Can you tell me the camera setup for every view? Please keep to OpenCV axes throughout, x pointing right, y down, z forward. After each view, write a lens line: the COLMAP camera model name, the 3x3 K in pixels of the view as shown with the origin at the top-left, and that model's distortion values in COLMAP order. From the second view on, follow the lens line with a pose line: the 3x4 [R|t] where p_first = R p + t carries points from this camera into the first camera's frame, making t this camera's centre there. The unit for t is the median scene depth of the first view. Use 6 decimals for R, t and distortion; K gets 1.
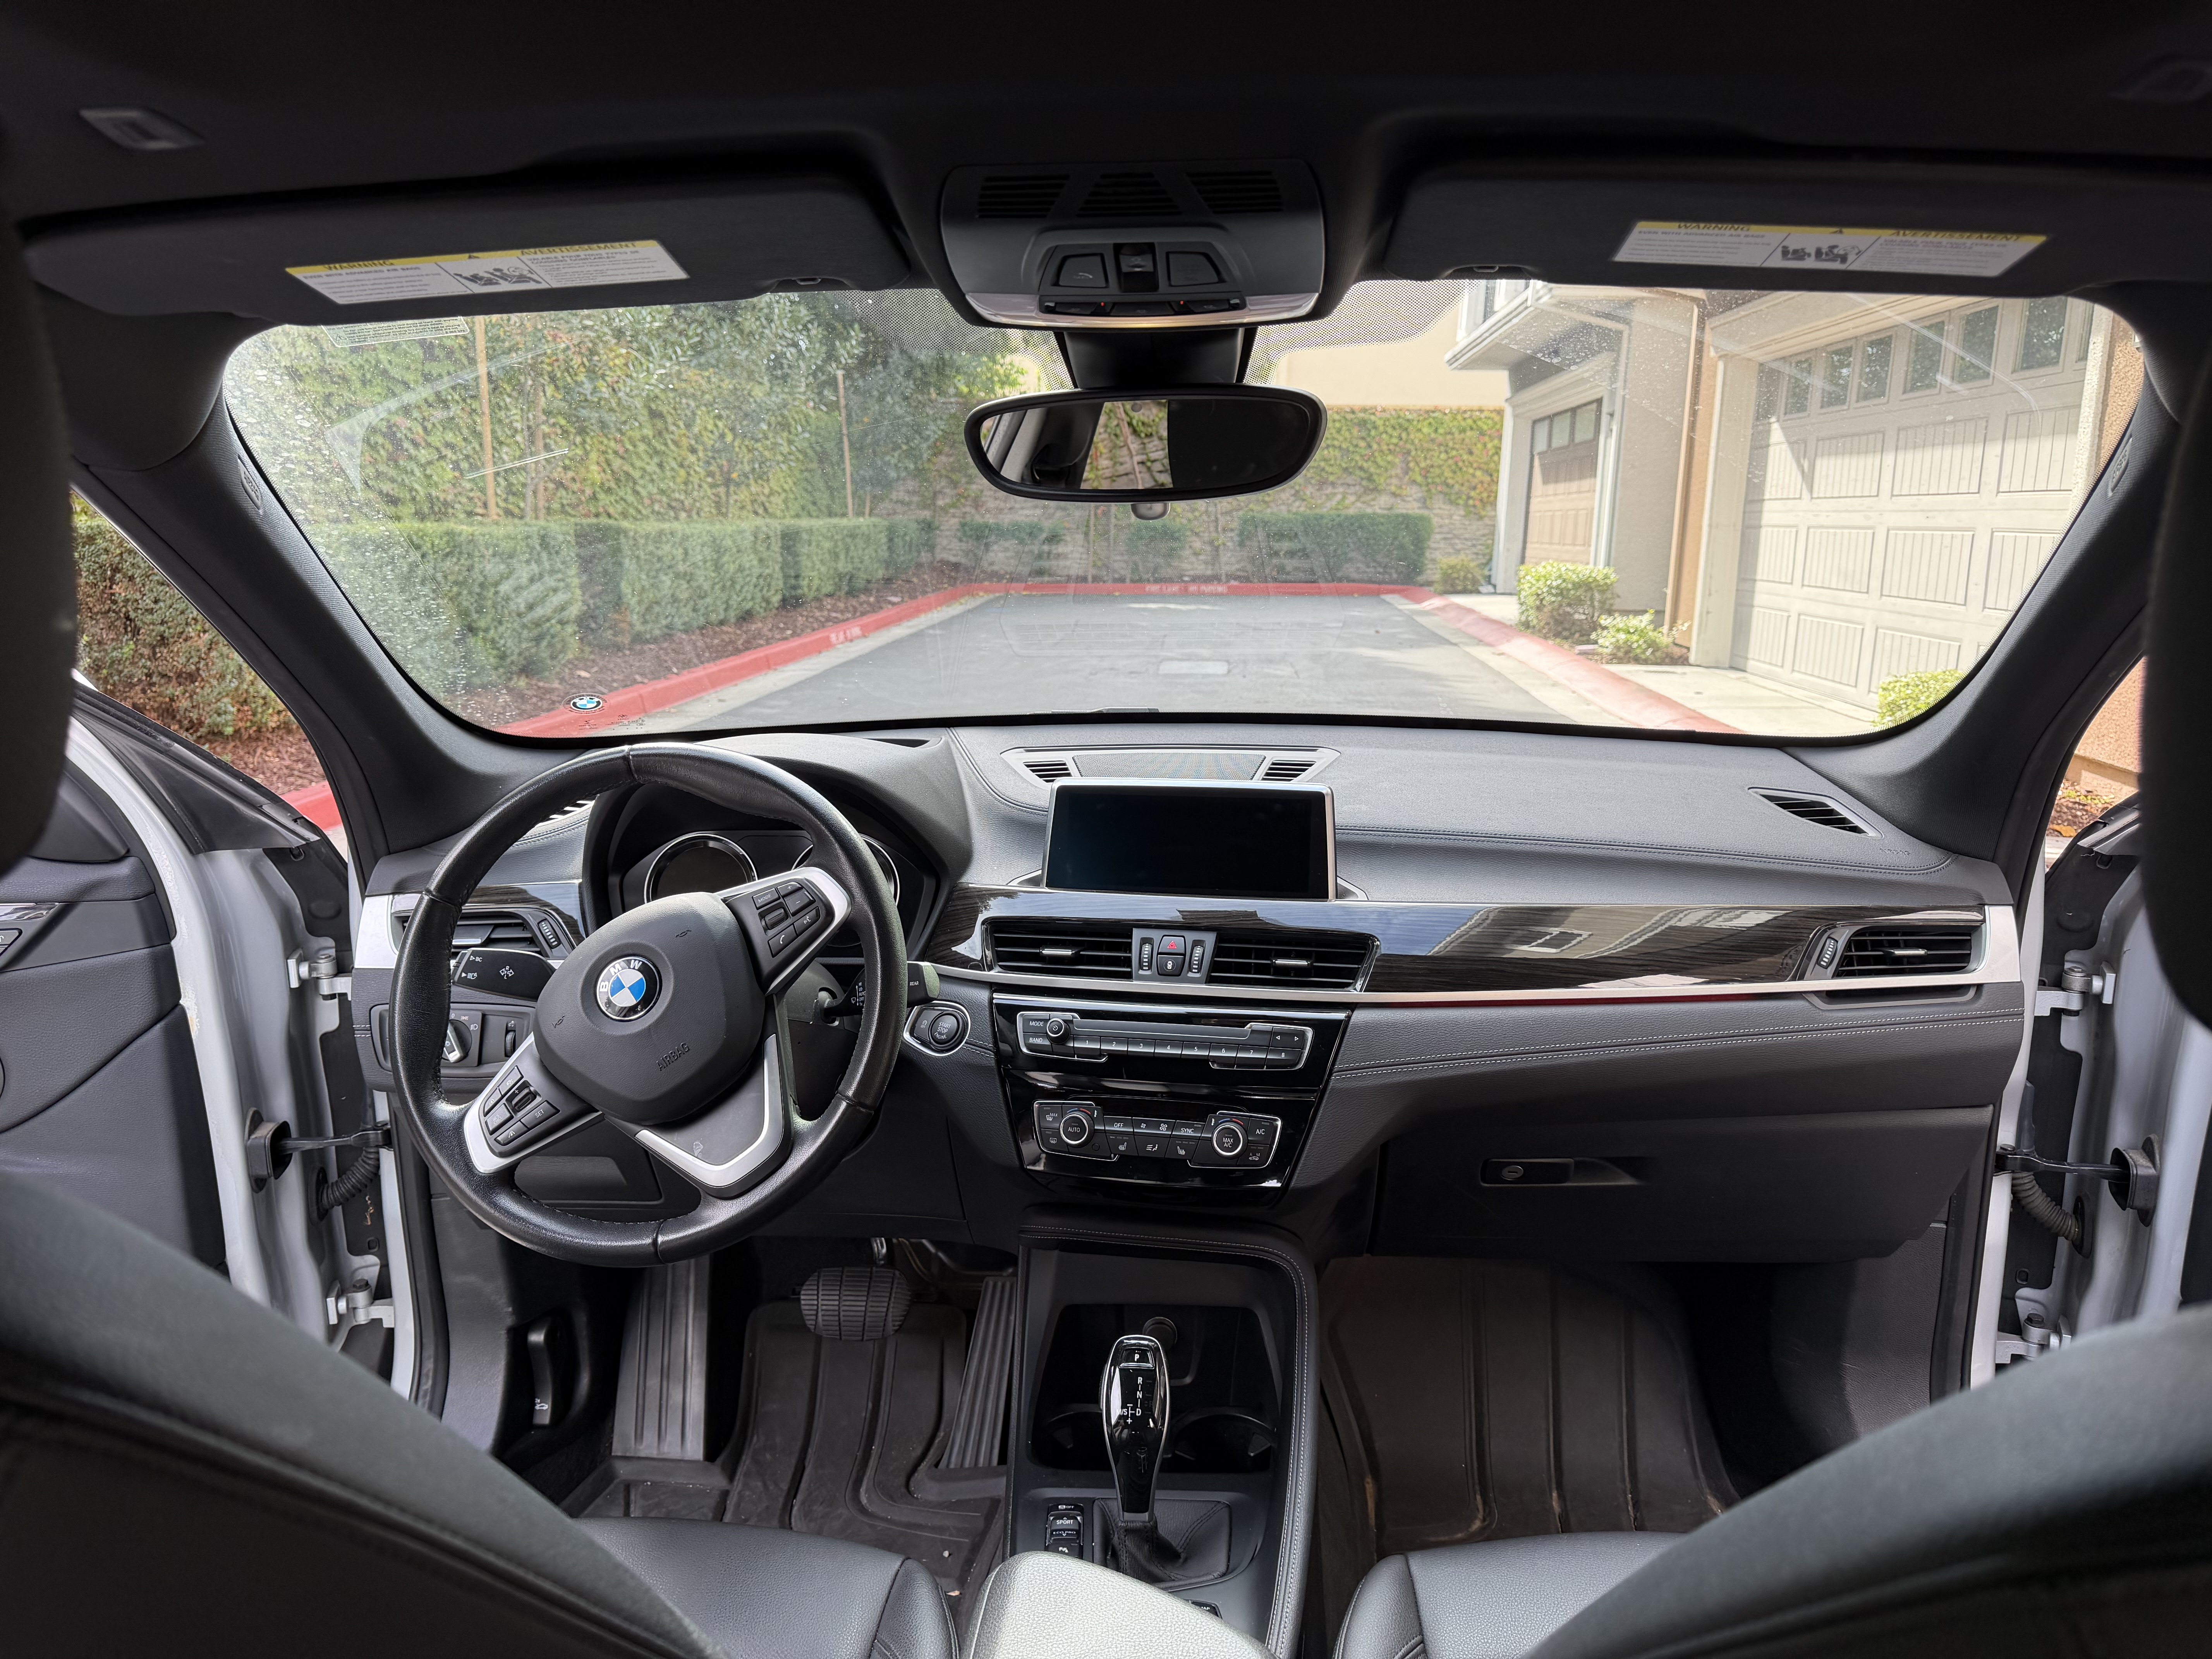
lens RADIAL K [[1543.0, 0, 1107.5], [0, 1543.0, 834.4], [0, 0, 1]] dist [0.121527, -0.191222]
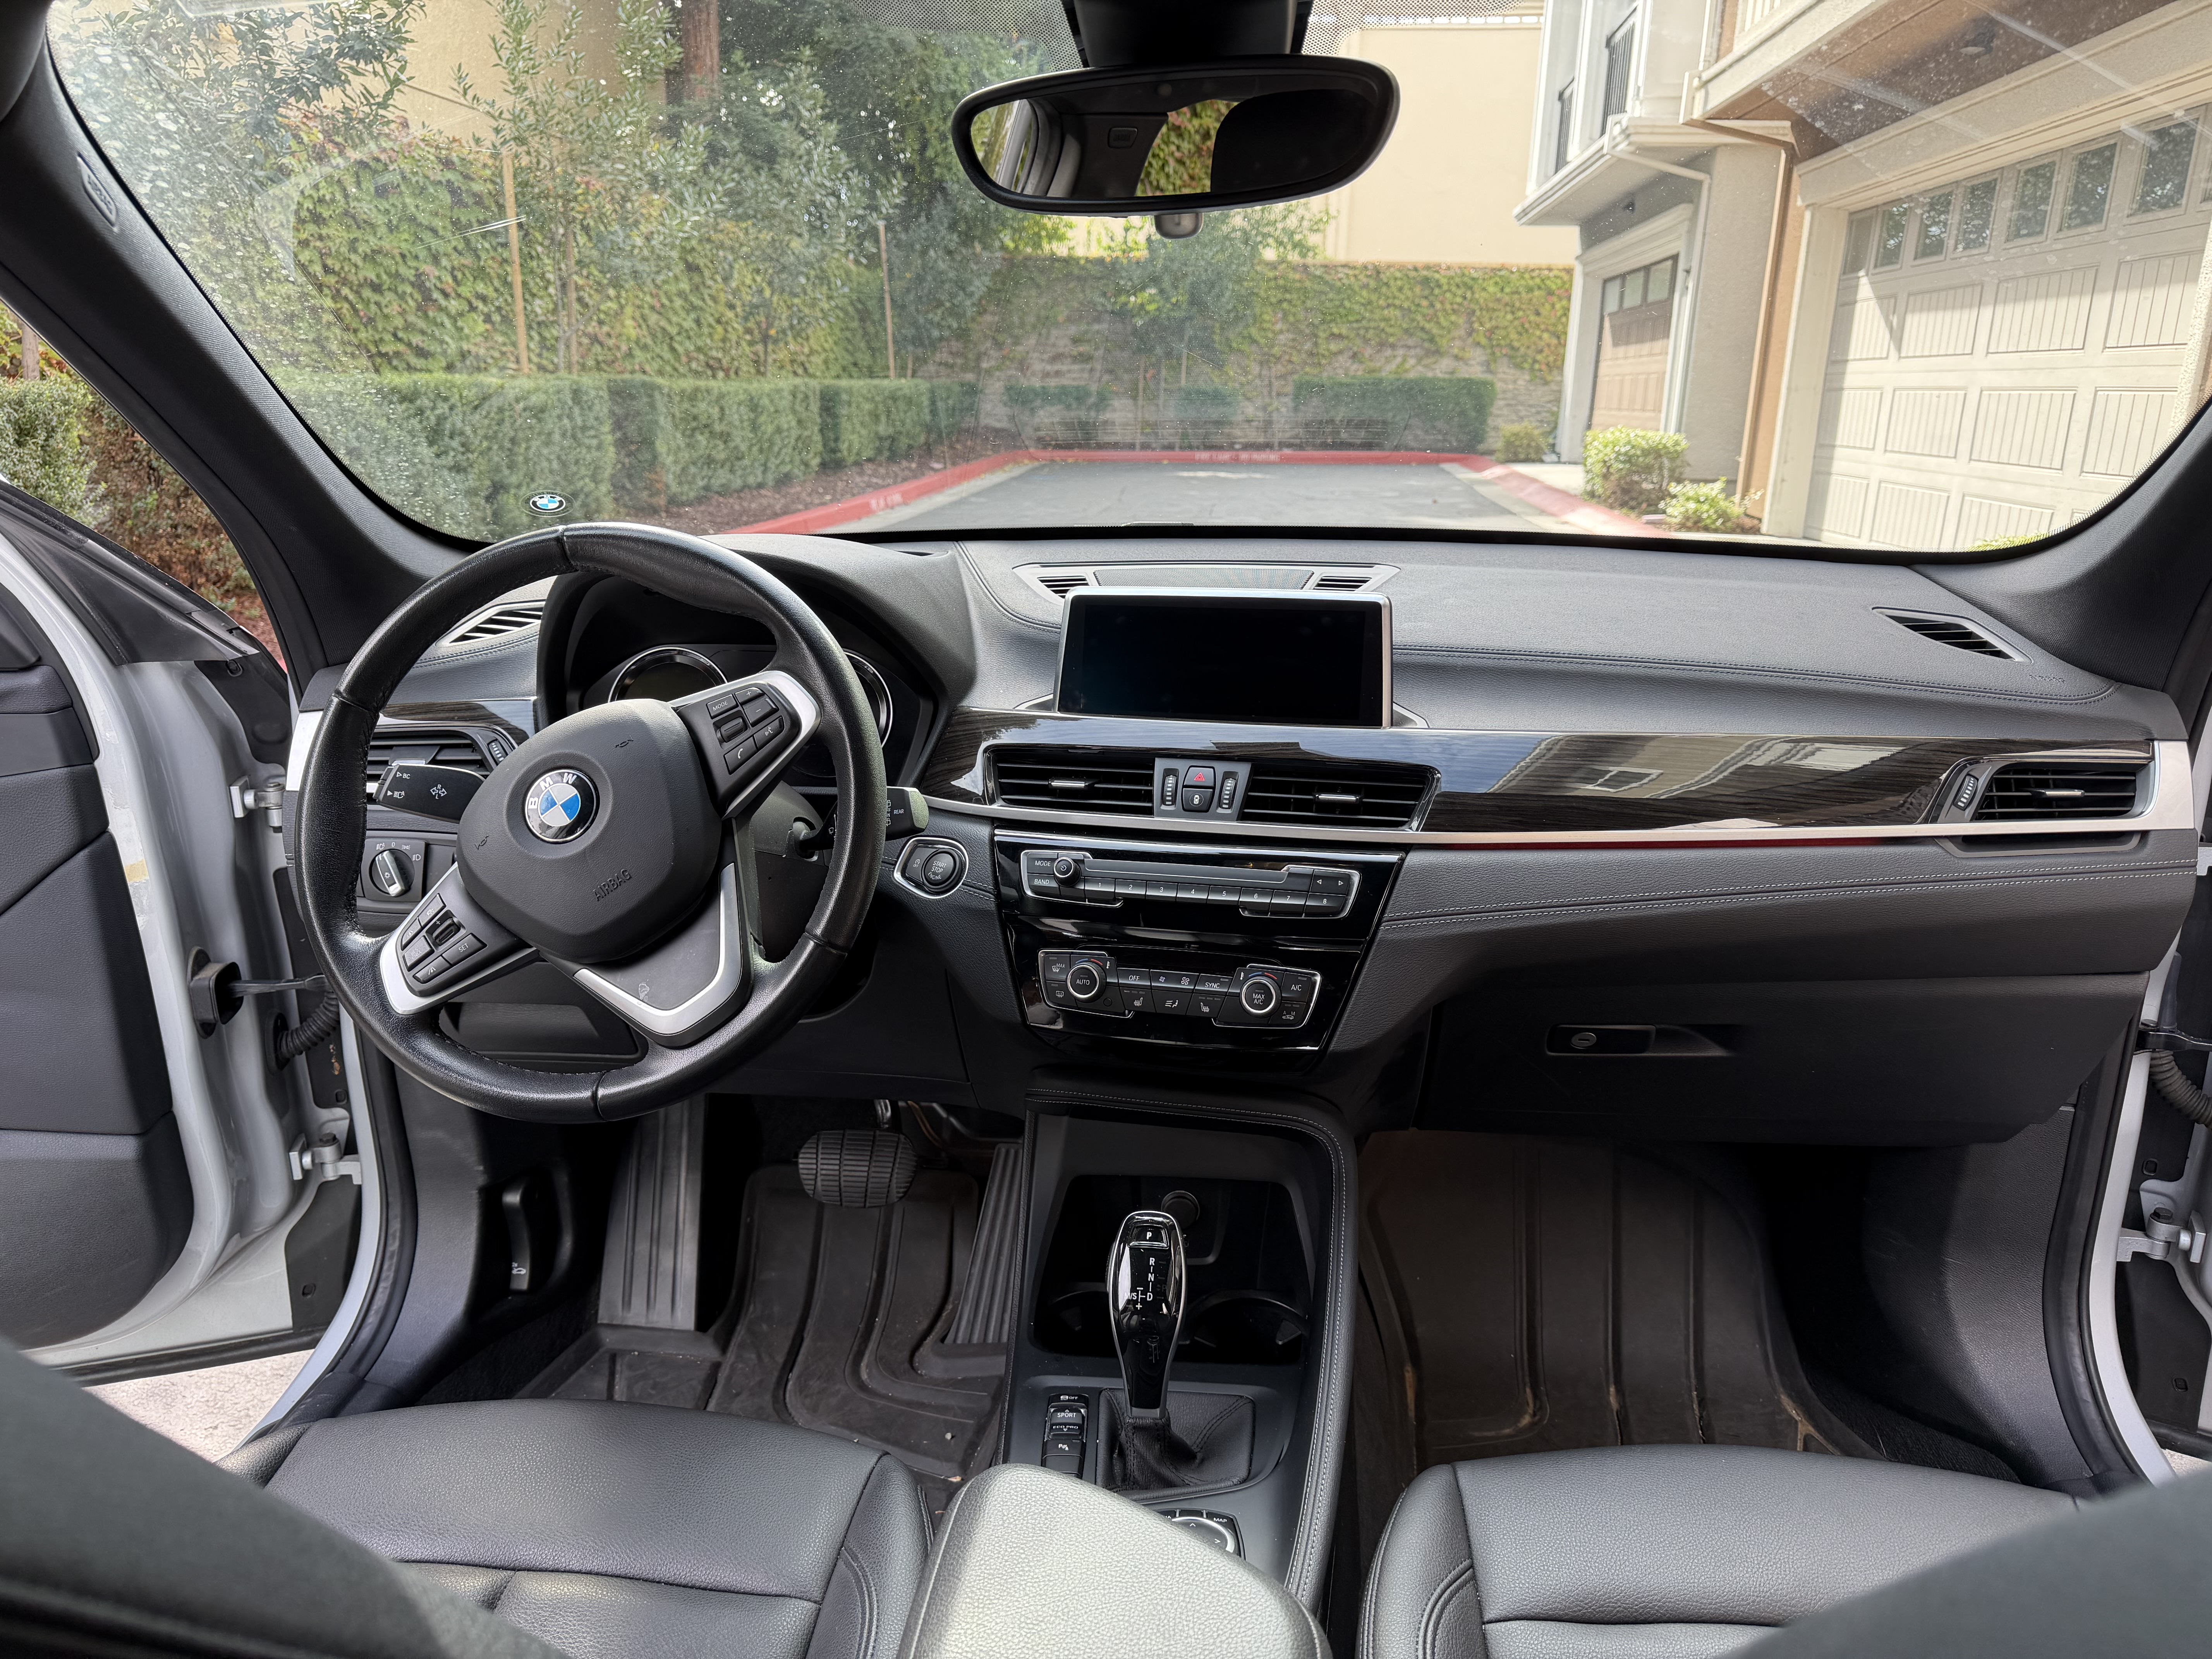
lens RADIAL K [[1555.3, 0, 1101.5], [0, 1555.3, 826.8], [0, 0, 1]] dist [0.090107, -0.120582]
pose [[0.999385, 0.013523, -0.032364, 0.001906], [-0.011123, 0.997256, 0.073196, 0.004543], [0.033265, -0.072791, 0.996792, 0.015361]]
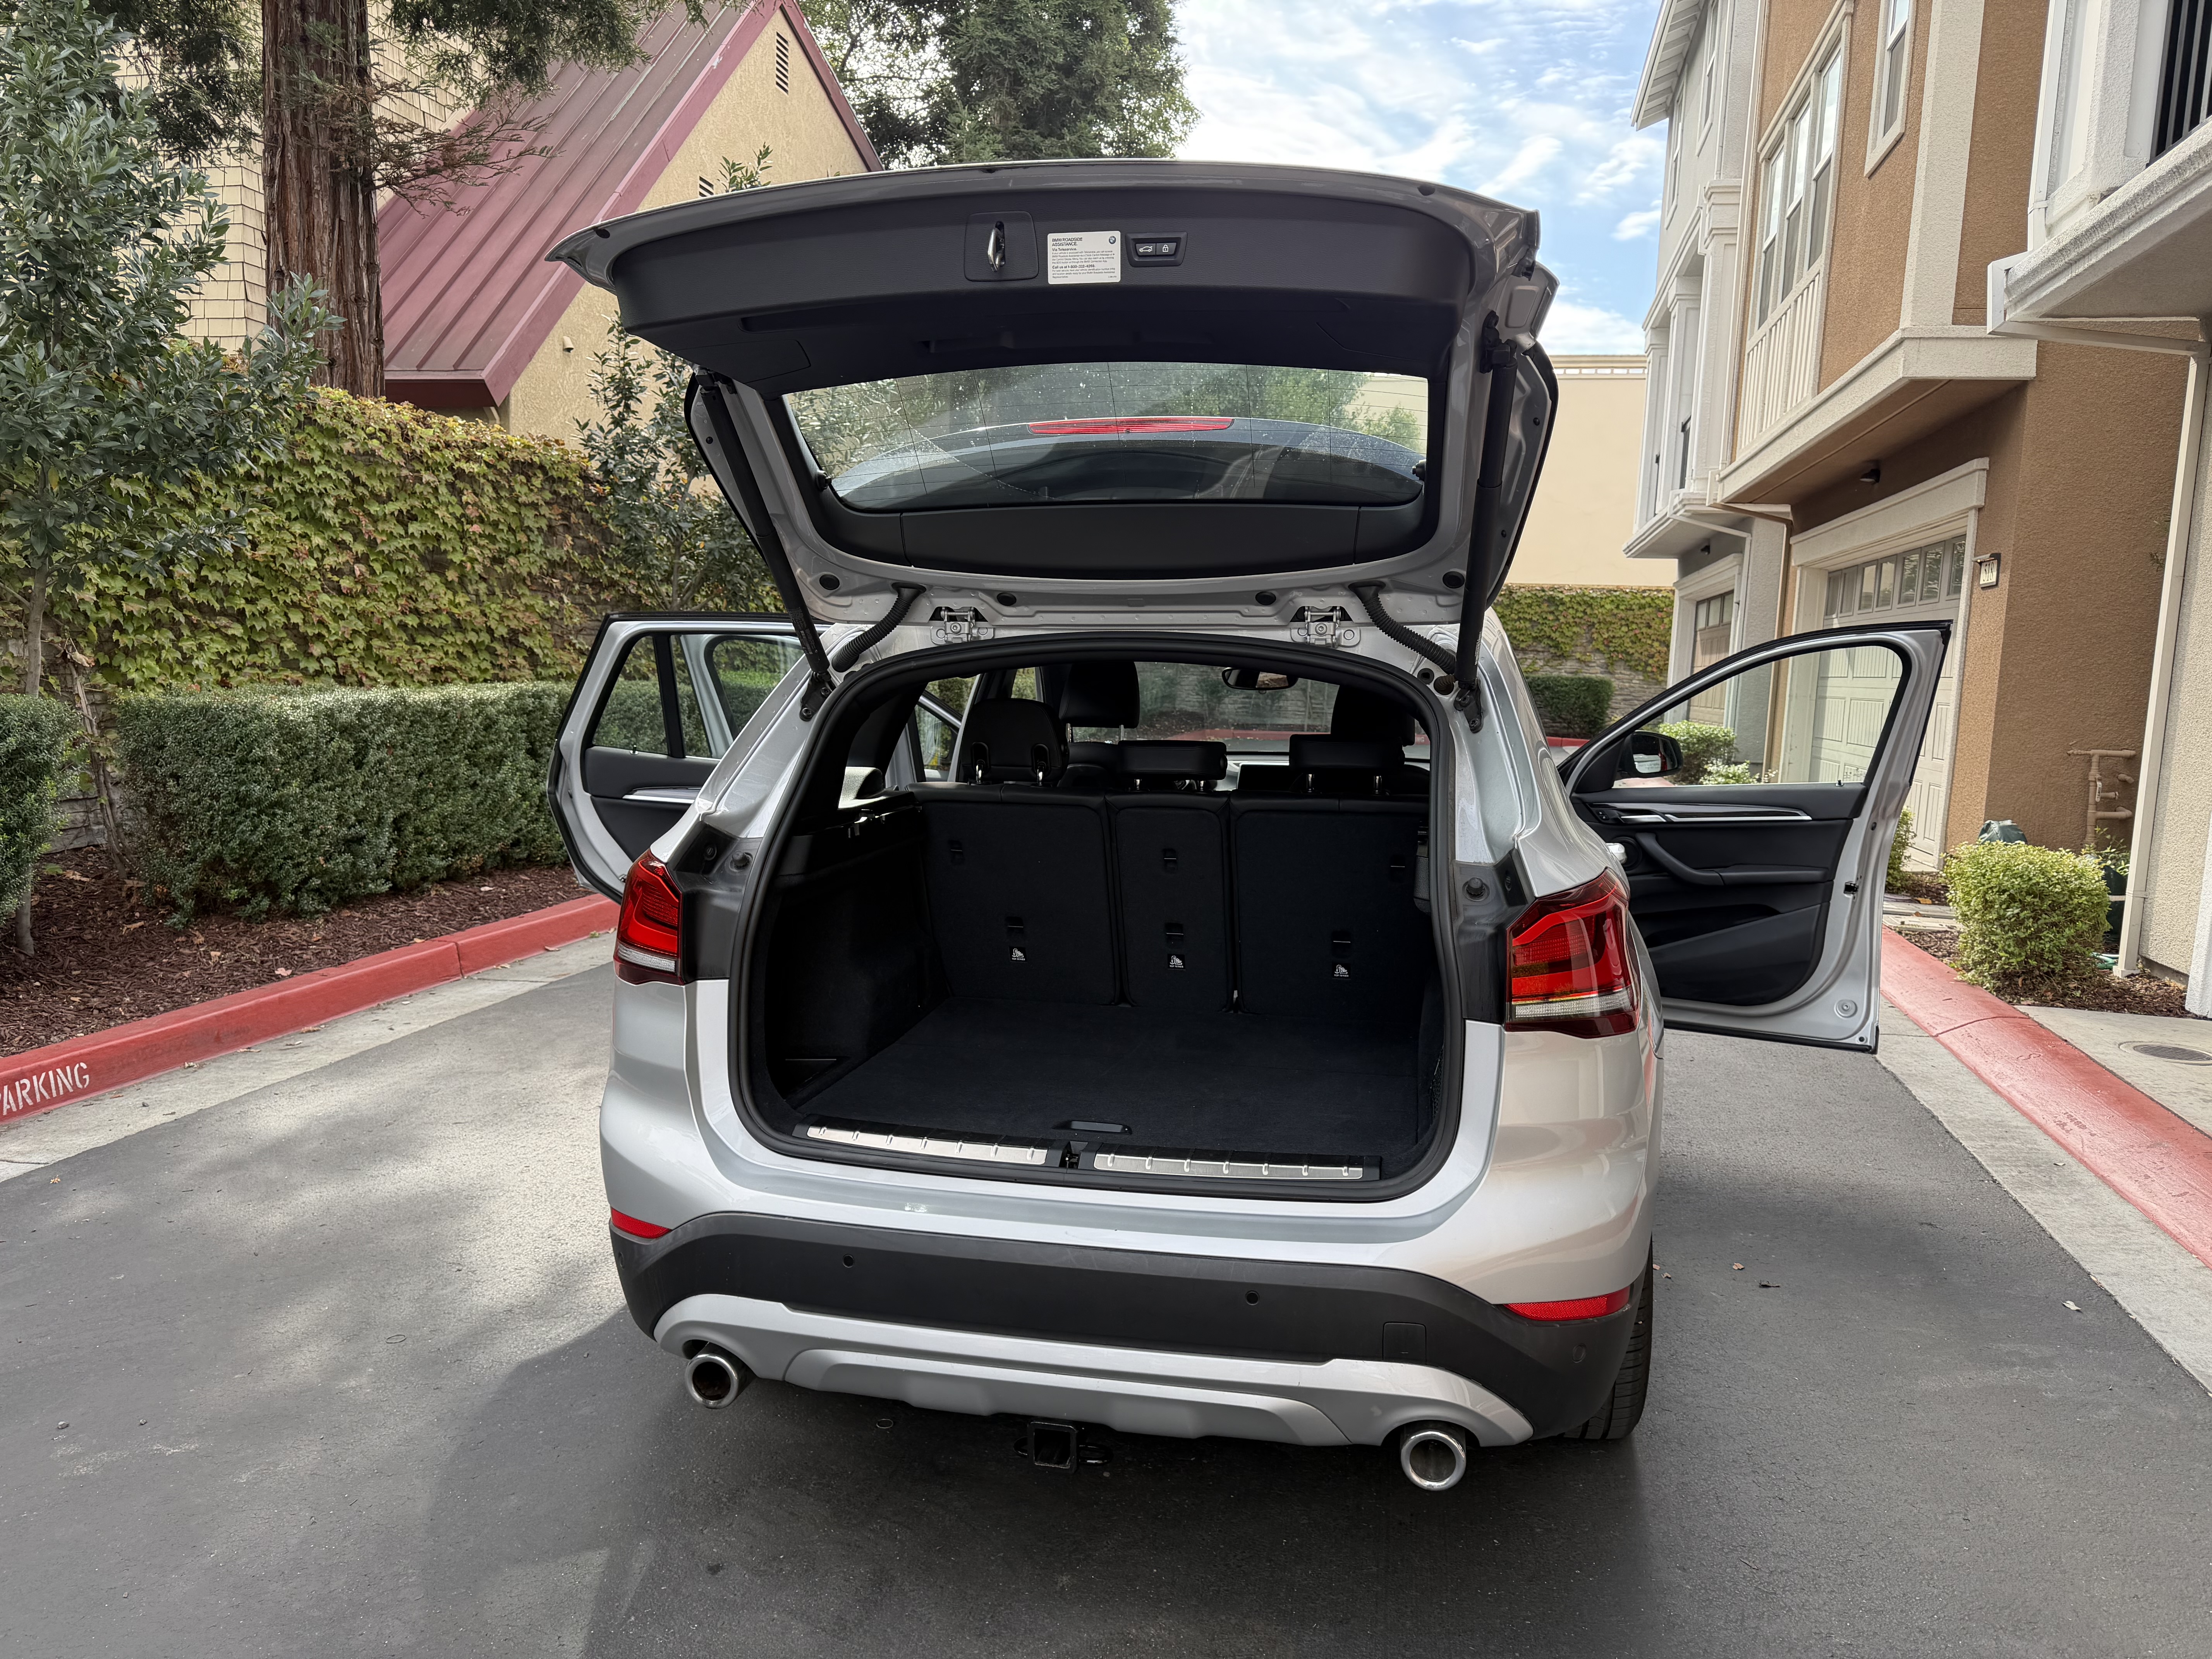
lens RADIAL K [[1474.2, 0, 1116.7], [0, 1474.2, 843.0], [0, 0, 1]] dist [0.029911, -0.036883]
pose [[0.989138, 0.034770, -0.142818, 0.022117], [-0.046907, 0.995485, -0.082516, 0.054981], [0.139304, 0.088319, 0.986303, -0.287235]]
